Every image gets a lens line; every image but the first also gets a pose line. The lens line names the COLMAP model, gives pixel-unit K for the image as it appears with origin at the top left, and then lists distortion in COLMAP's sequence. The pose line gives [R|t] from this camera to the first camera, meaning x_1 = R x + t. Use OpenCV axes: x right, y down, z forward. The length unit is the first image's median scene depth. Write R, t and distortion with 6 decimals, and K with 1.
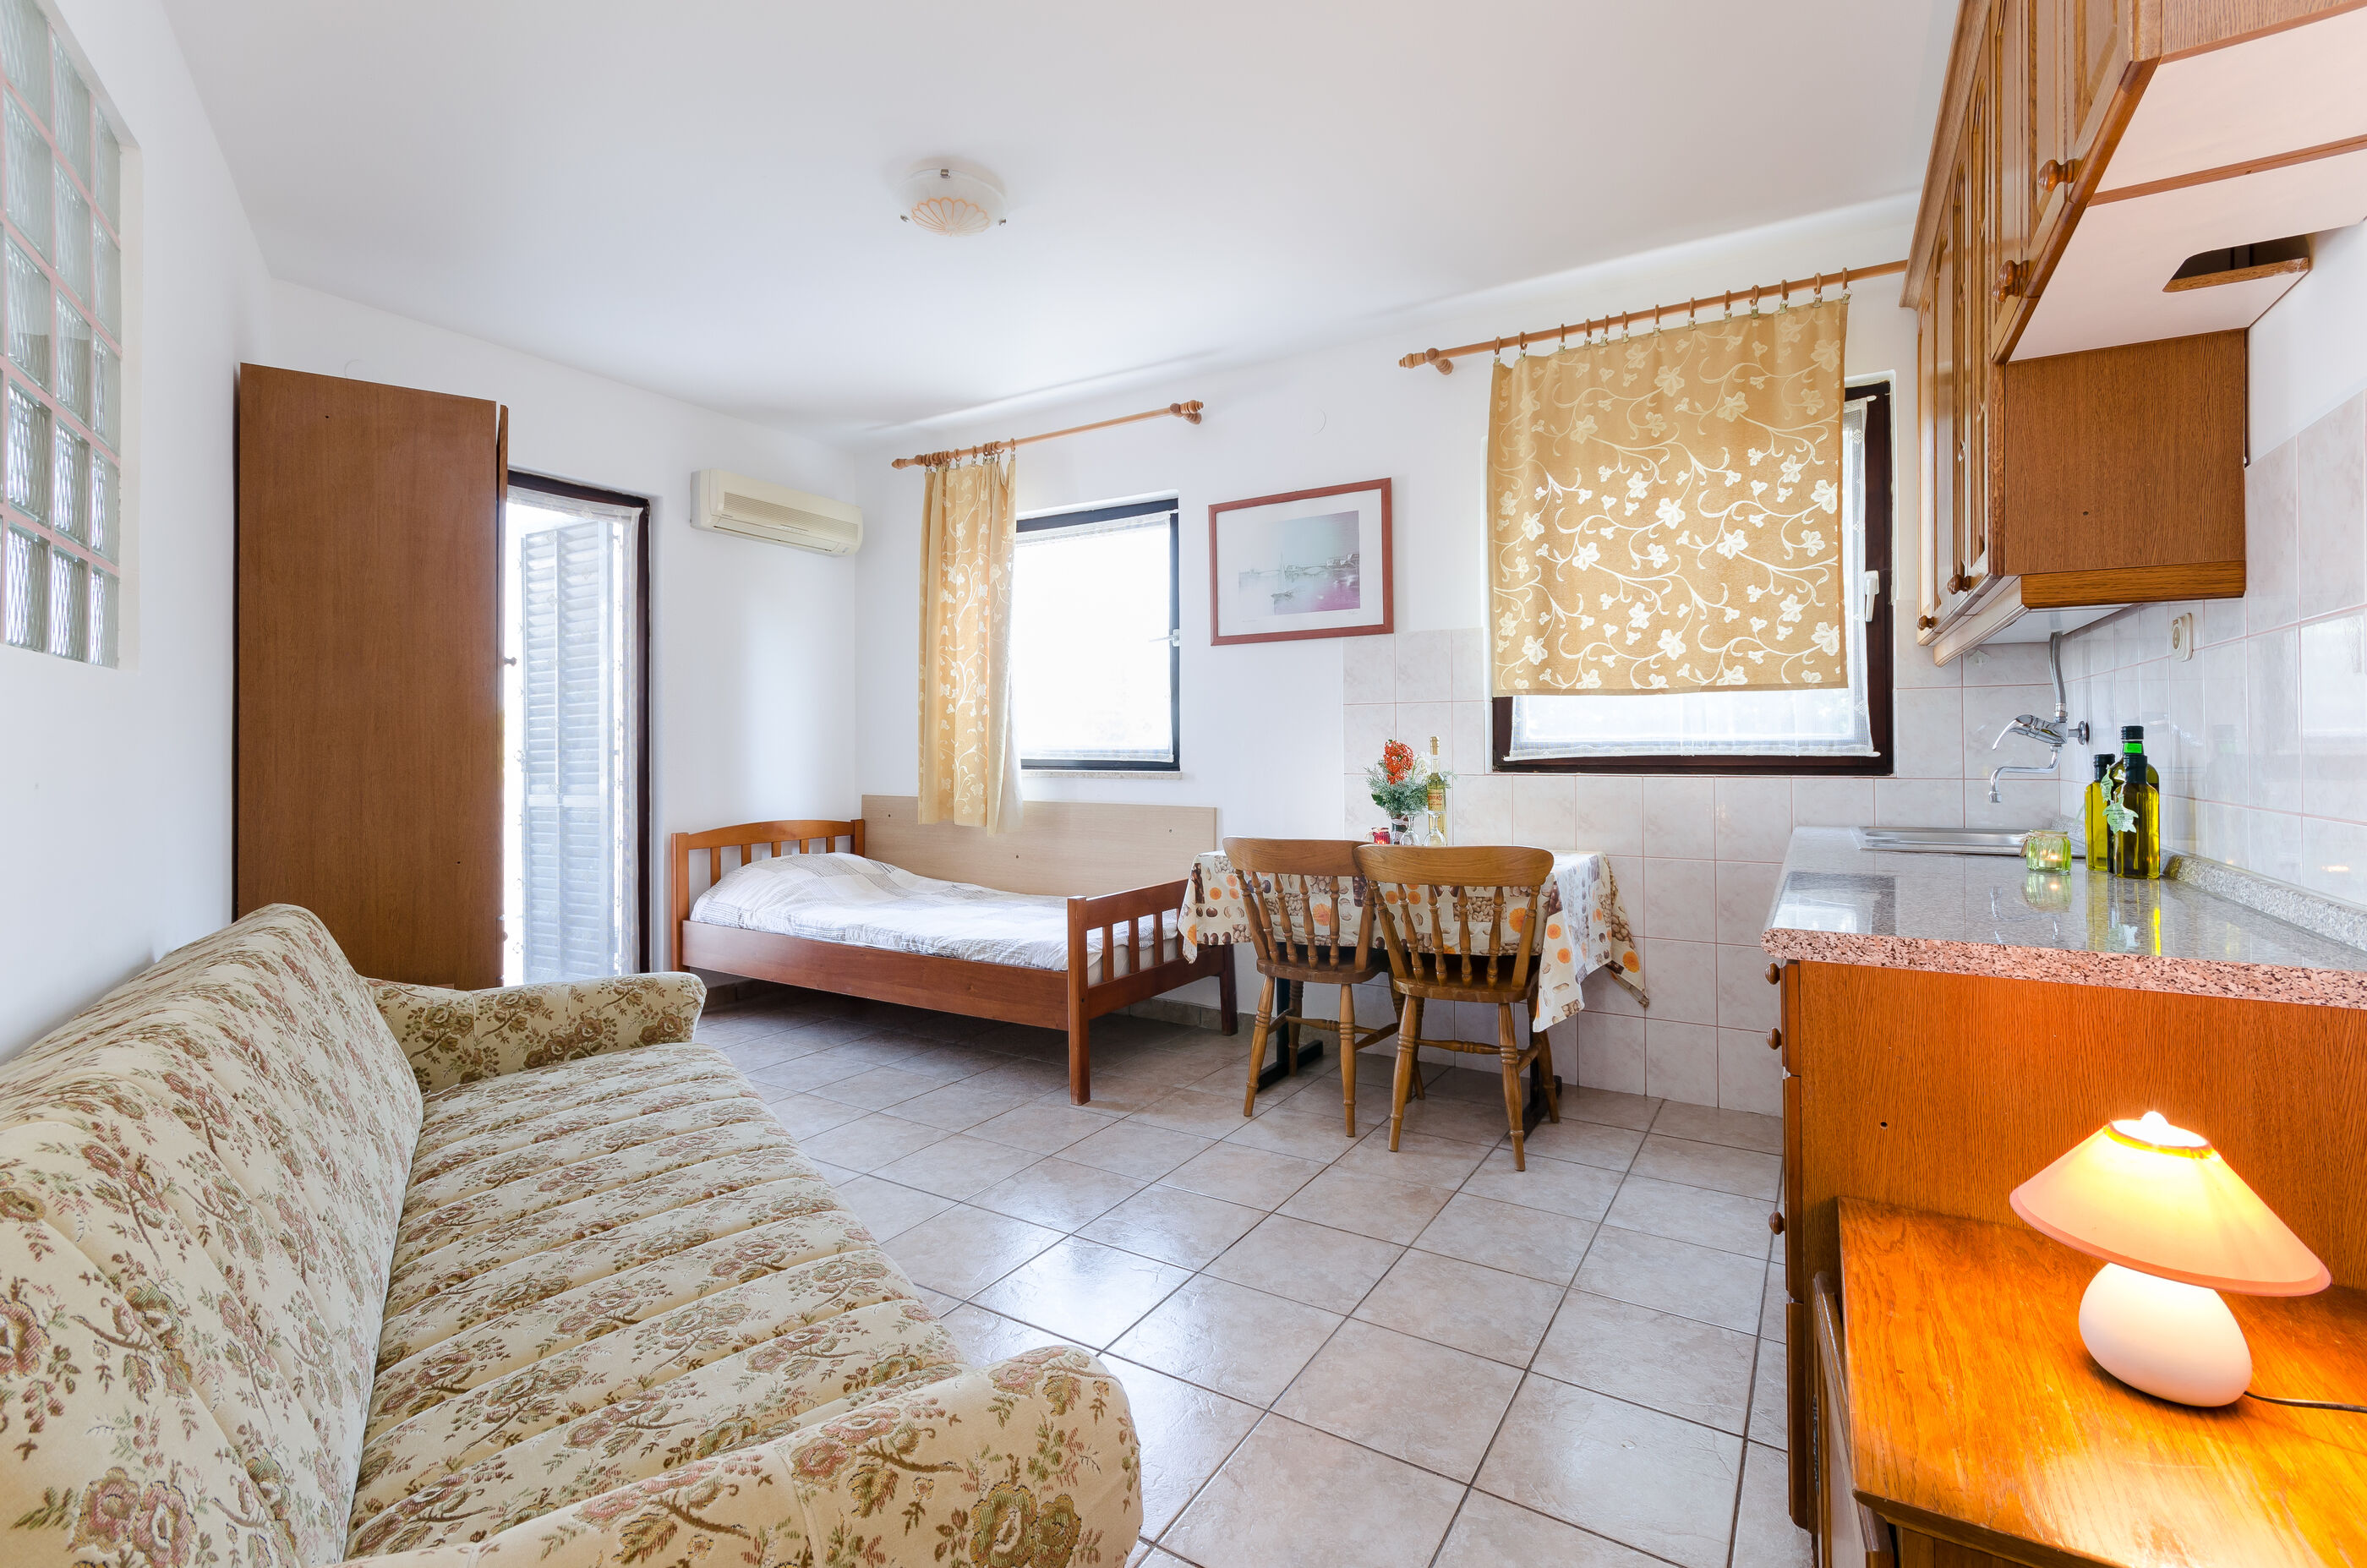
lens RADIAL K [[1044.3, 0, 1166.4], [0, 1044.3, 755.4], [0, 0, 1]] dist [0.007658, -0.000176]
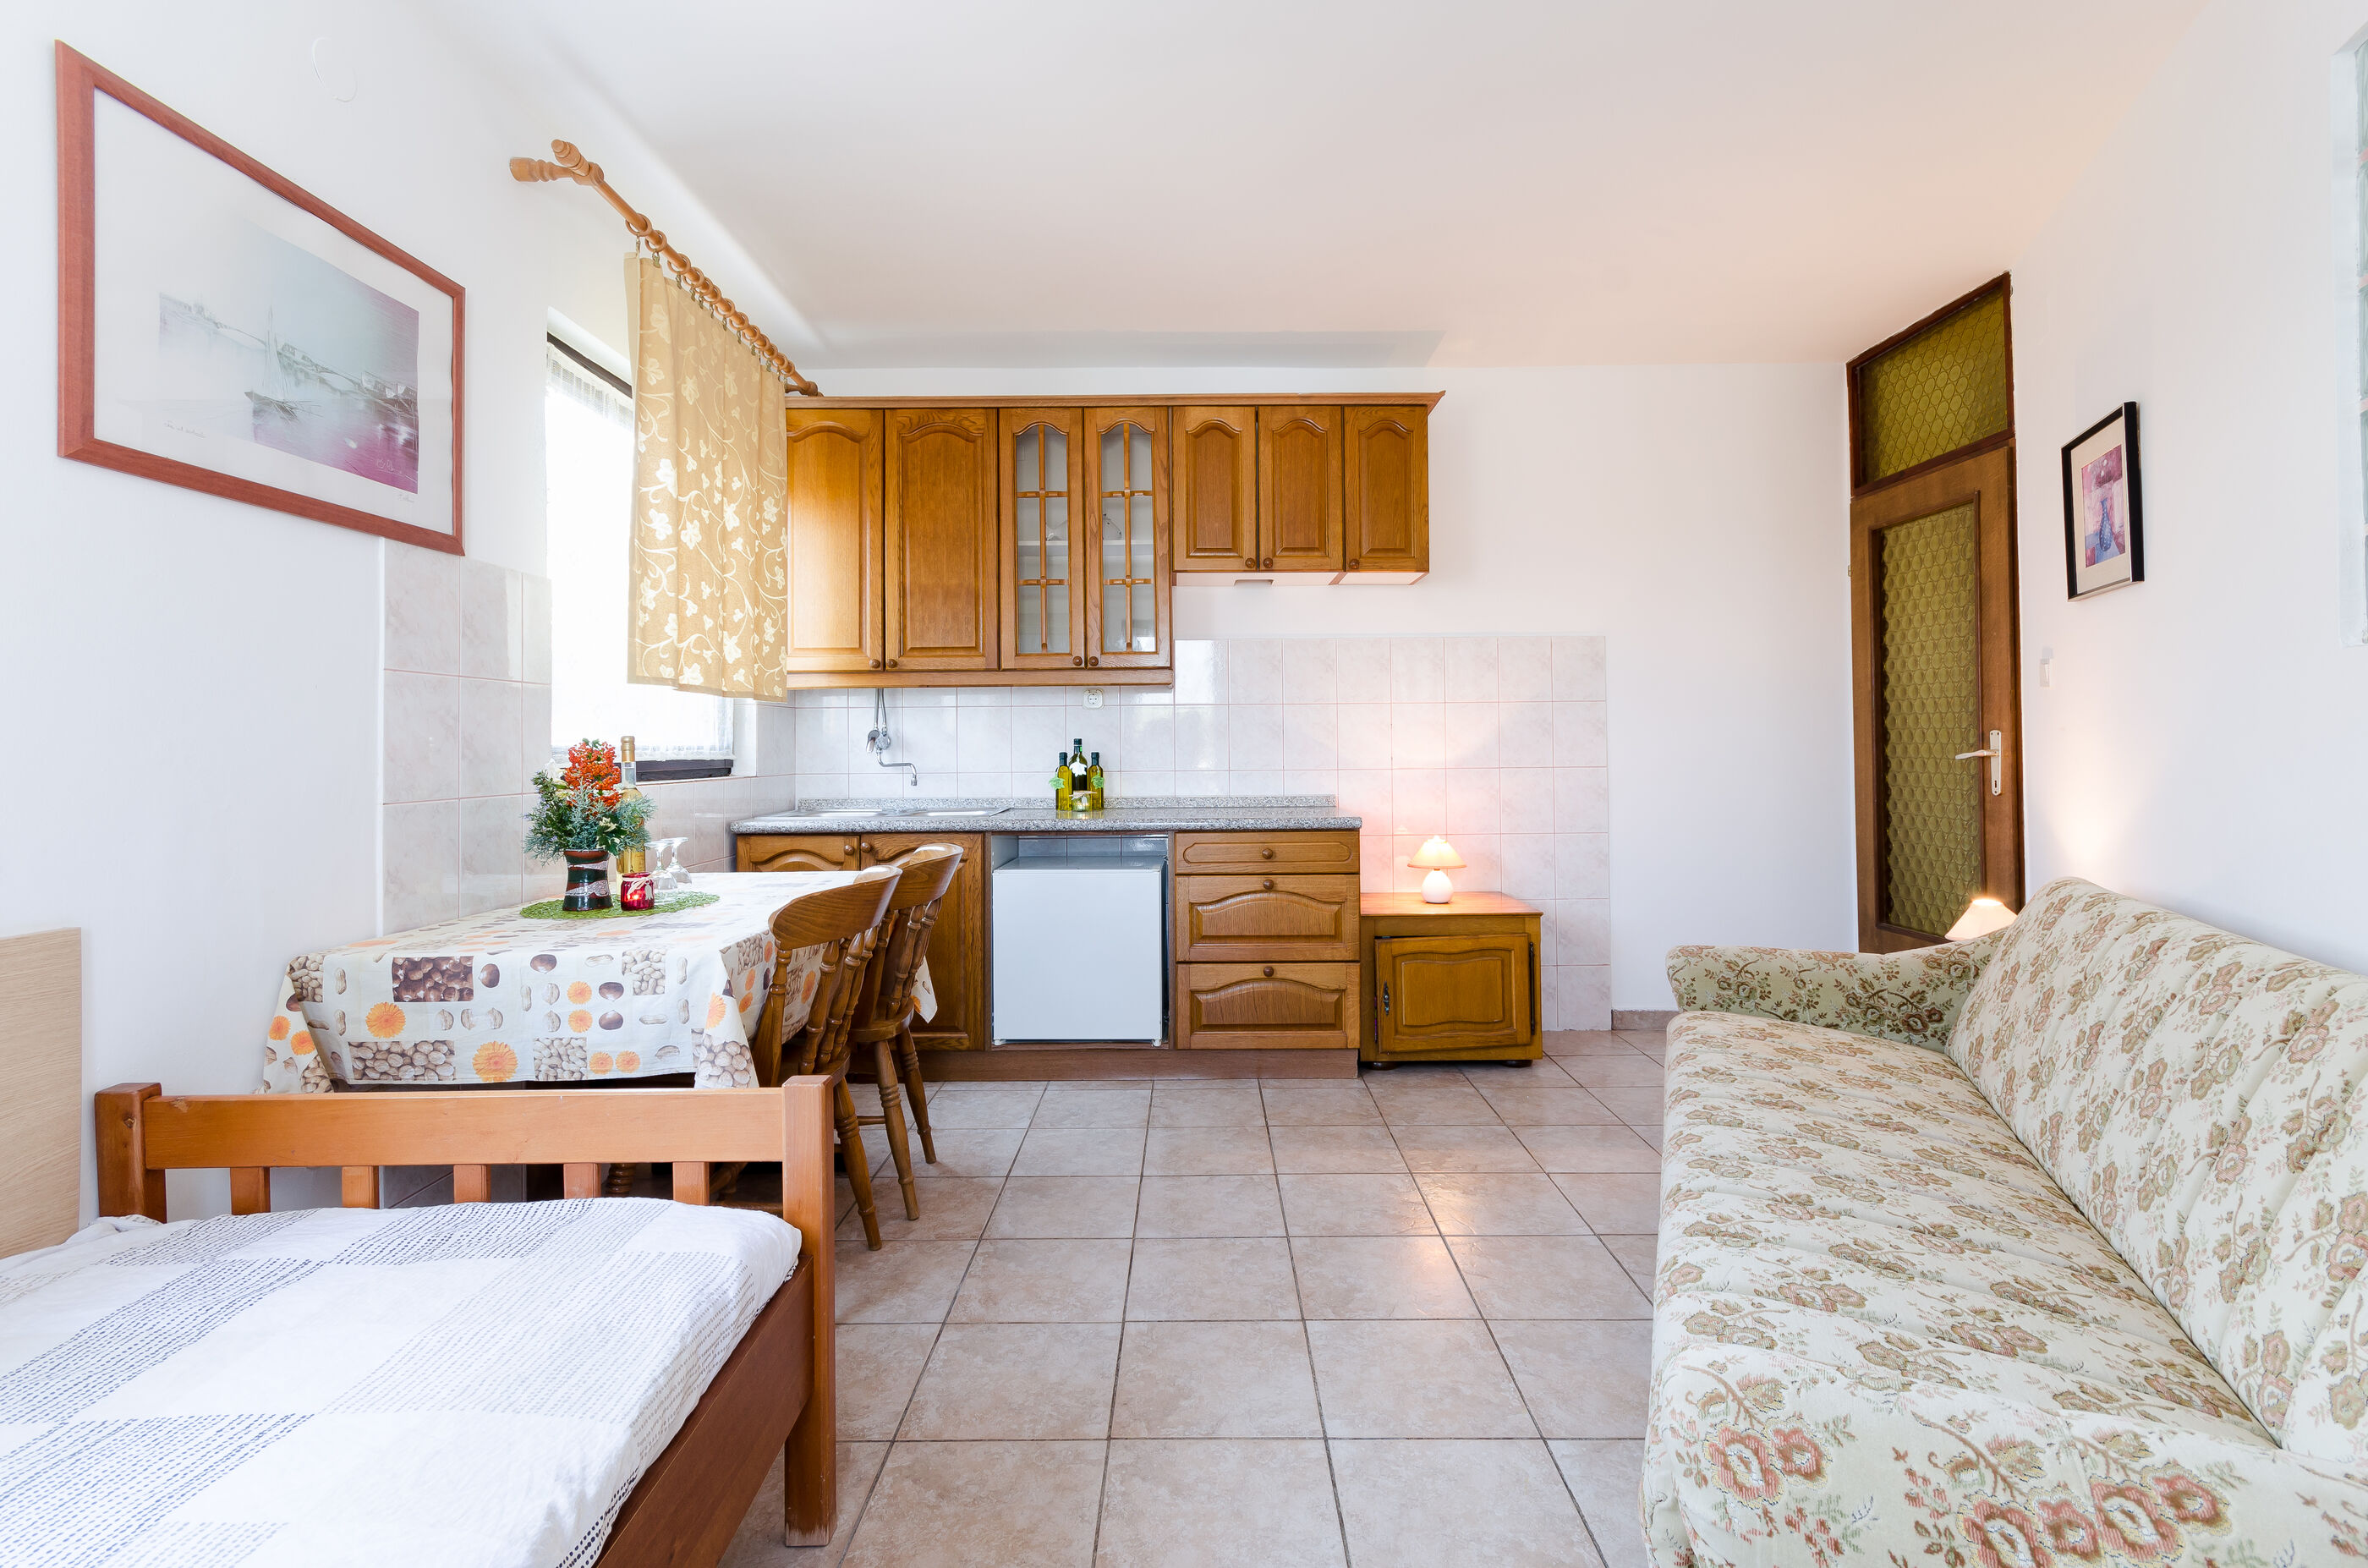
lens RADIAL K [[1044.8, 0, 1166.9], [0, 1044.8, 755.3], [0, 0, 1]] dist [0.007658, -0.000176]
pose [[-0.509023, 0.000677, 0.860753, -0.477474], [0.017027, 0.999812, 0.009283, -0.004866], [-0.860585, 0.019382, -0.508939, 0.947849]]
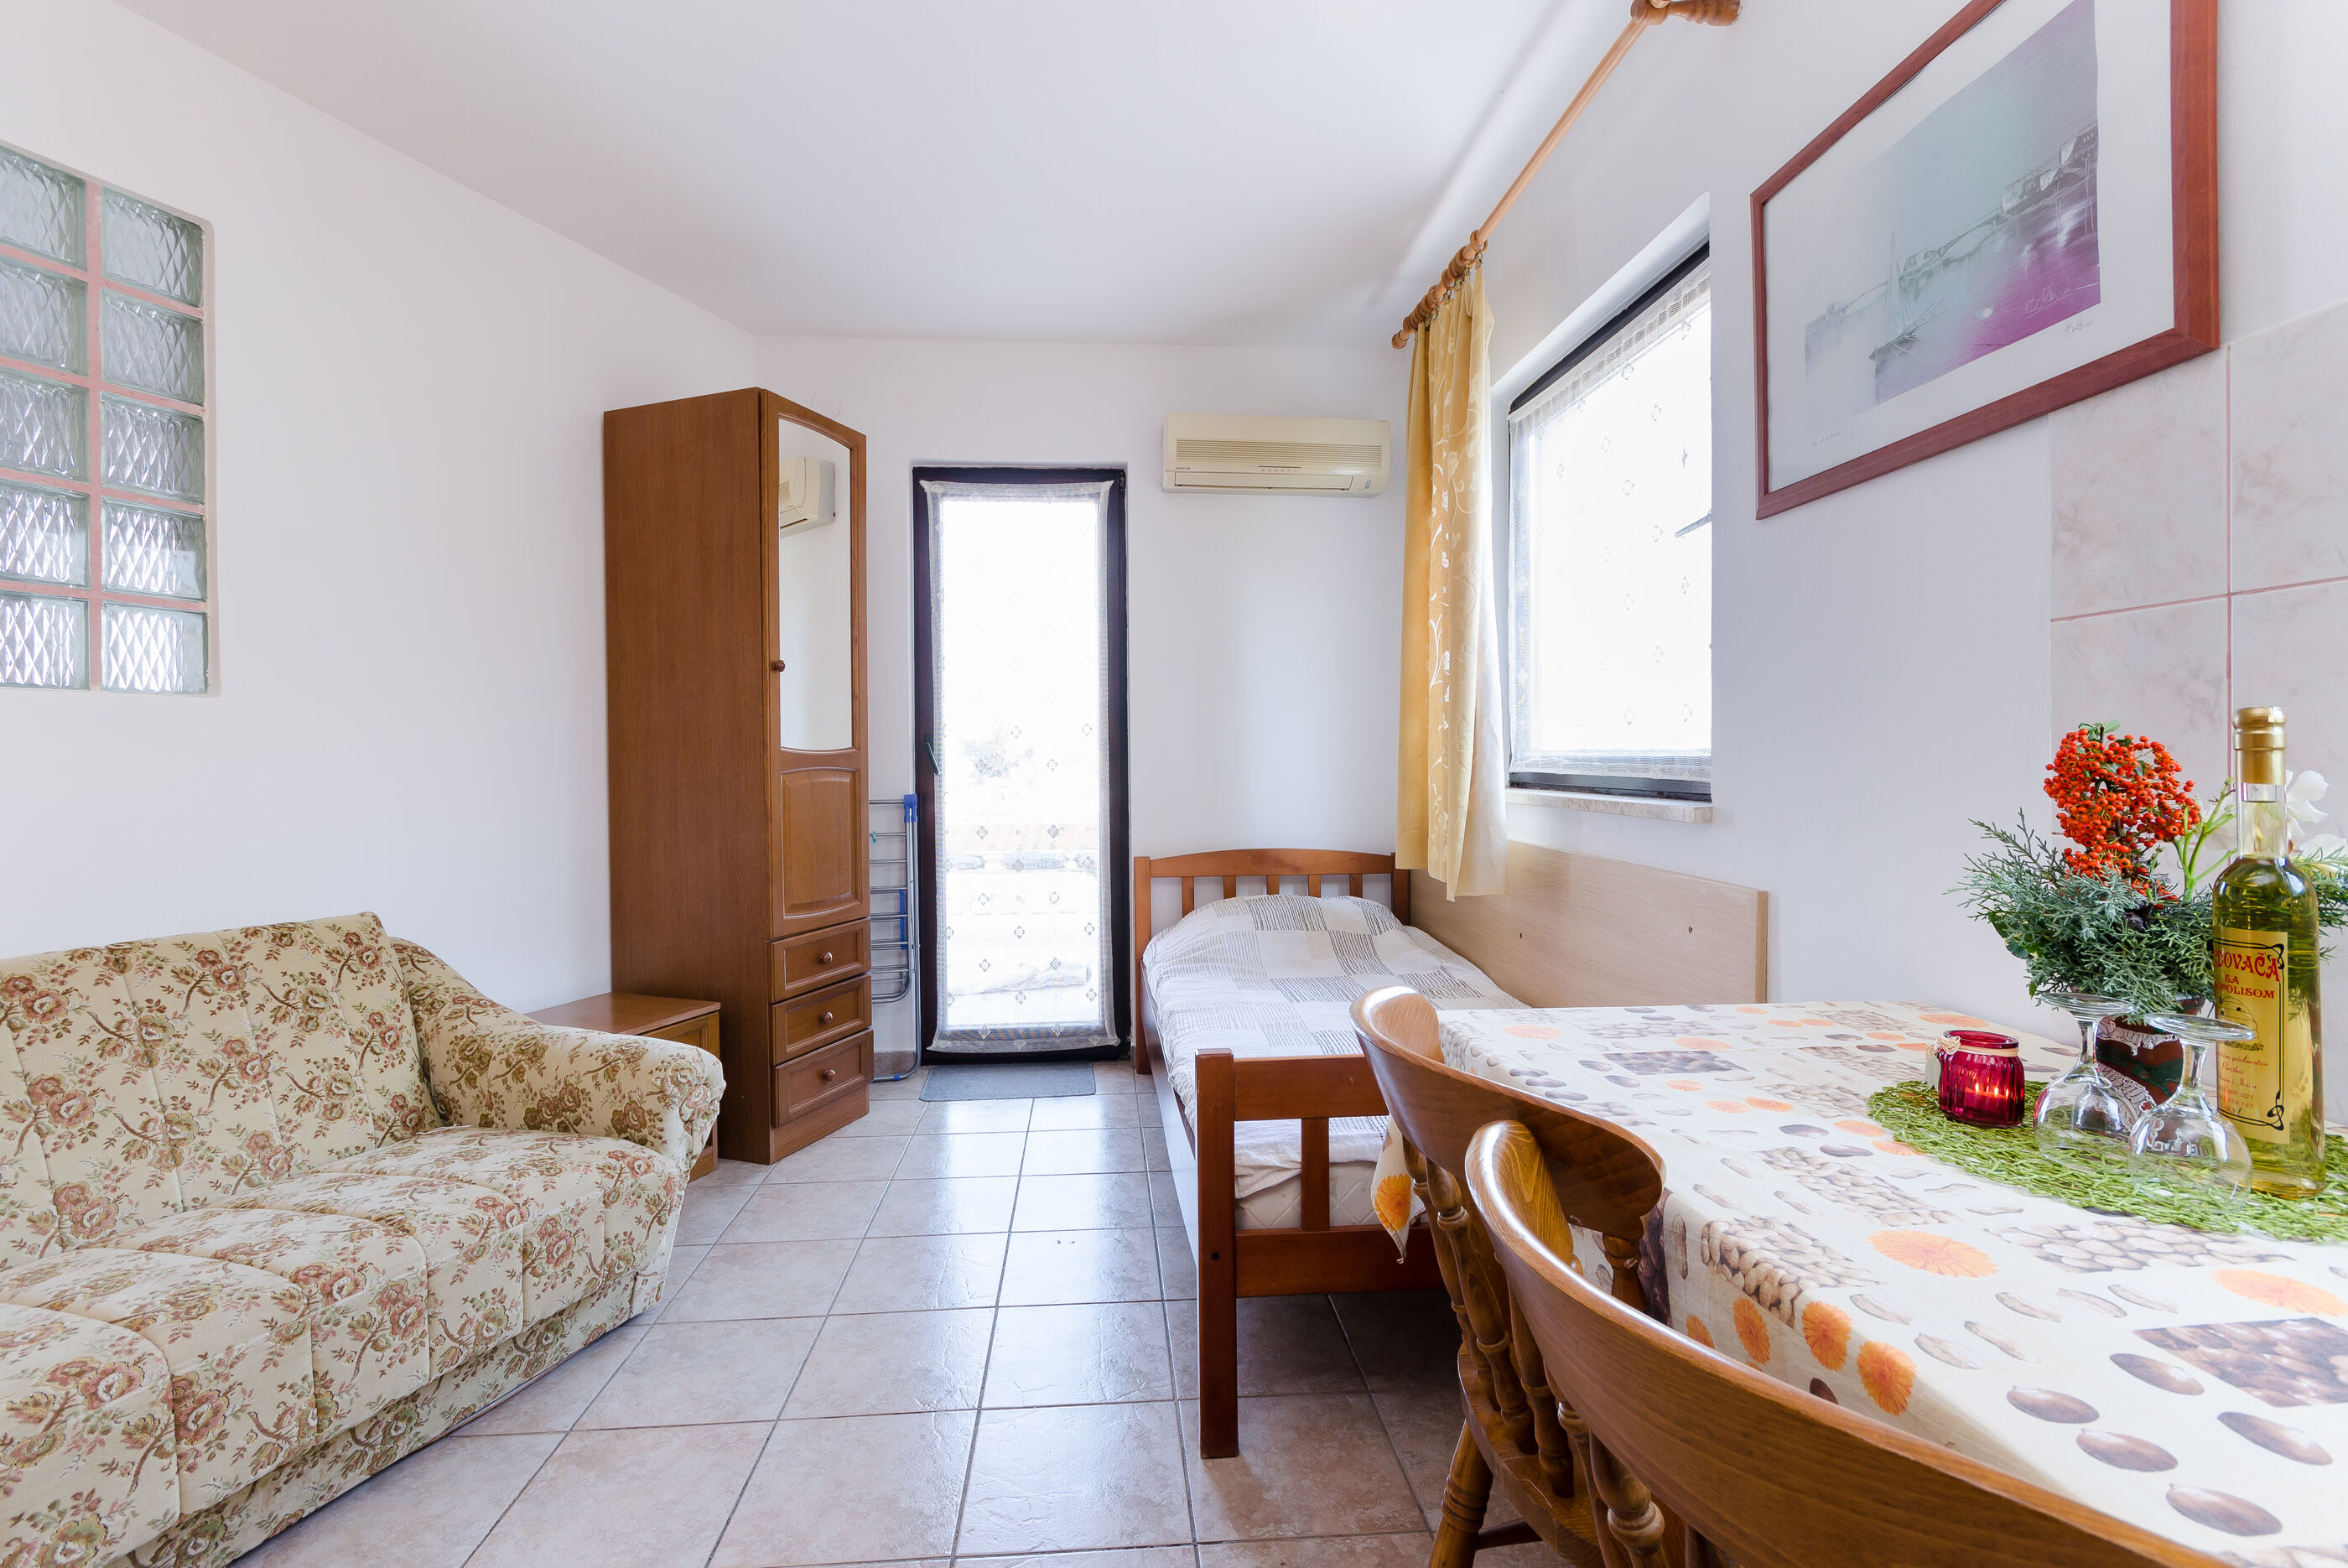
lens RADIAL K [[1056.4, 0, 1174.0], [0, 1056.4, 784.0], [0, 0, 1]] dist [-0.002748, -0.000747]
pose [[0.596431, 0.018493, -0.802451, 0.275284], [0.000985, 0.999717, 0.023771, -0.006276], [0.802664, -0.014968, 0.596244, 0.593507]]
